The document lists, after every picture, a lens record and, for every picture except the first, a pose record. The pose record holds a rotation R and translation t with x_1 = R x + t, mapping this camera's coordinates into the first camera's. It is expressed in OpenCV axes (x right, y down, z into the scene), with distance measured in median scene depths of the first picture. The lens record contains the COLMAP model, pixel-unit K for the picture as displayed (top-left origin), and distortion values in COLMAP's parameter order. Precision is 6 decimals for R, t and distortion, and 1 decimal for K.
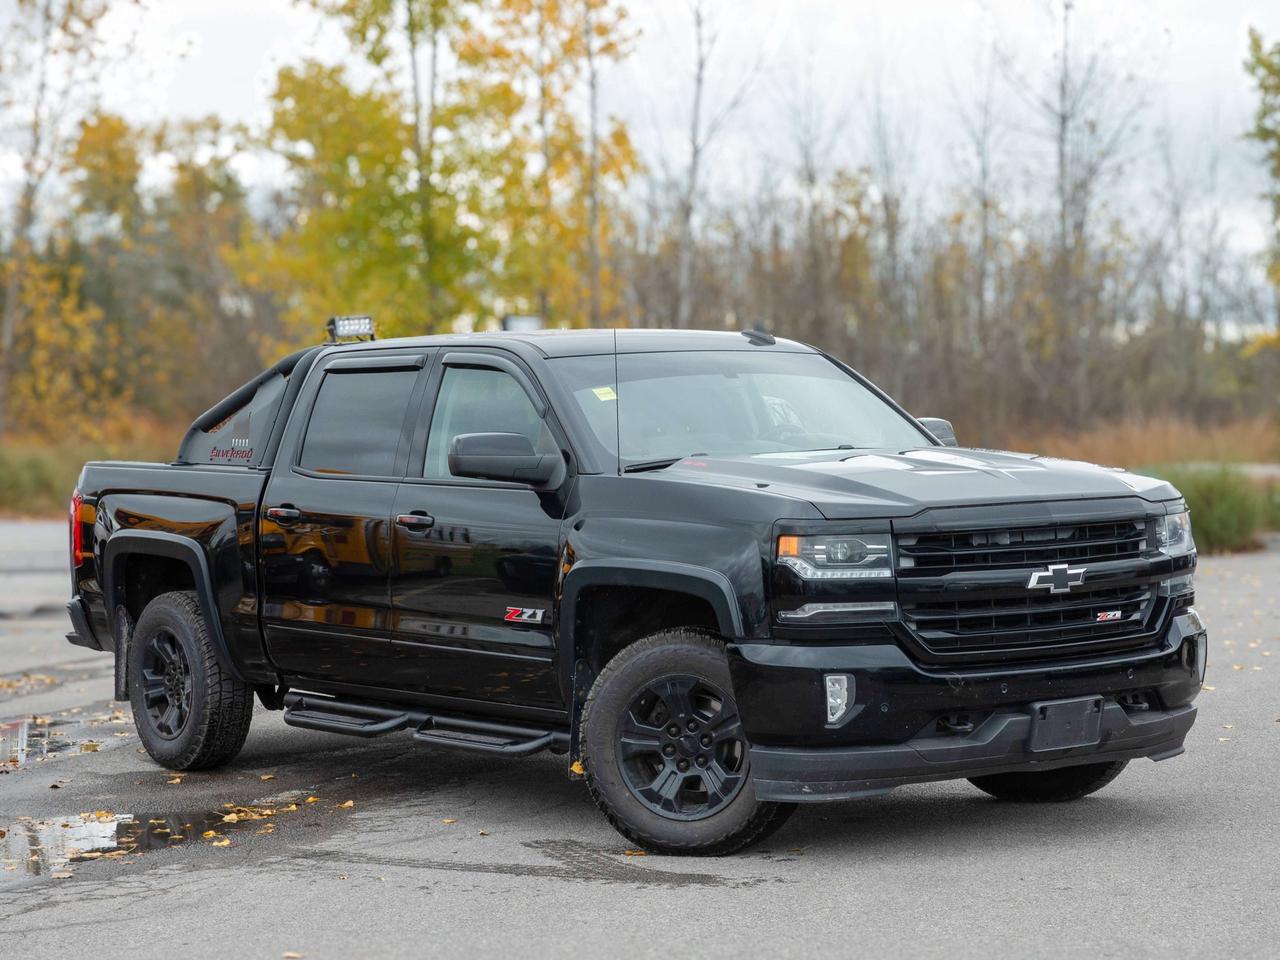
lens RADIAL K [[2919.3, 0, 640.0], [0, 2919.3, 480.0], [0, 0, 1]] dist [0.008894, 0.164471]
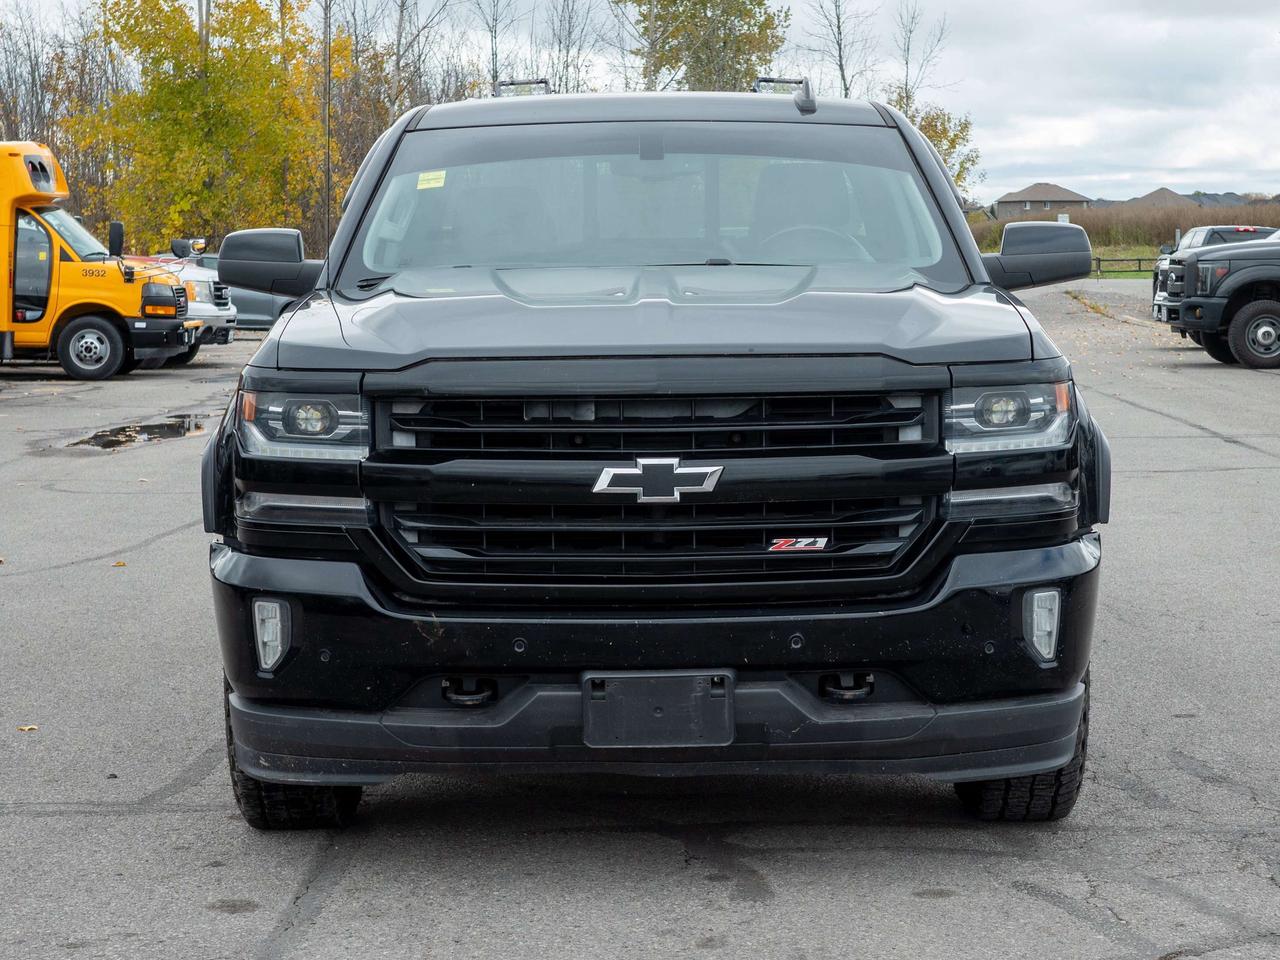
lens RADIAL K [[2919.3, 0, 640.0], [0, 2919.3, 480.0], [0, 0, 1]] dist [0.008894, 0.164471]
pose [[0.811369, 0.071186, -0.580184, 0.503602], [-0.027529, 0.996109, 0.083720, -0.018822], [0.583886, -0.051956, 0.810171, 0.484892]]
